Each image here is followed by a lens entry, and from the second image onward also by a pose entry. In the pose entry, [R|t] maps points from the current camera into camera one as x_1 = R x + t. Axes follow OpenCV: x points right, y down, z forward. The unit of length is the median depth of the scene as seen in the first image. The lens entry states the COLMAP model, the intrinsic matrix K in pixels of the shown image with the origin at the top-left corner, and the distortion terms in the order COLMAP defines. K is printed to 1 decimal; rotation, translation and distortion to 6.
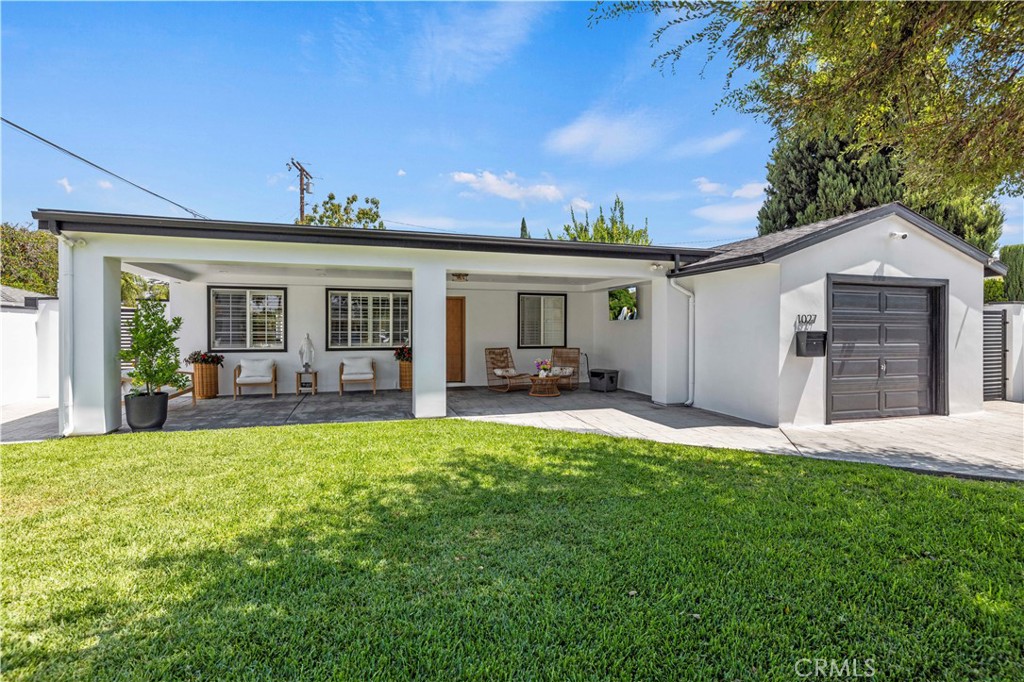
lens RADIAL K [[489.4, 0, 510.1], [0, 489.4, 338.5], [0, 0, 1]] dist [0.000821, 0.000410]
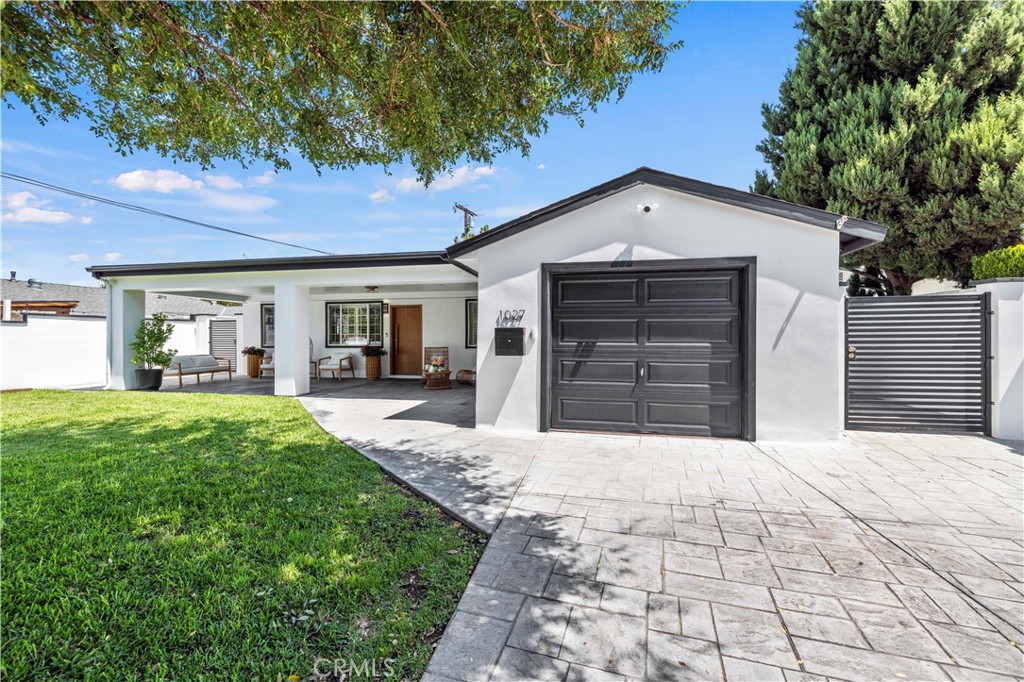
lens RADIAL K [[436.0, 0, 512.0], [0, 436.0, 341.0], [0, 0, 1]] dist [0.005152, 0.000737]
pose [[0.870138, 0.002910, -0.492799, 0.813465], [-0.006379, 0.999965, -0.005359, 0.011255], [0.492767, 0.007807, 0.870126, 0.226647]]
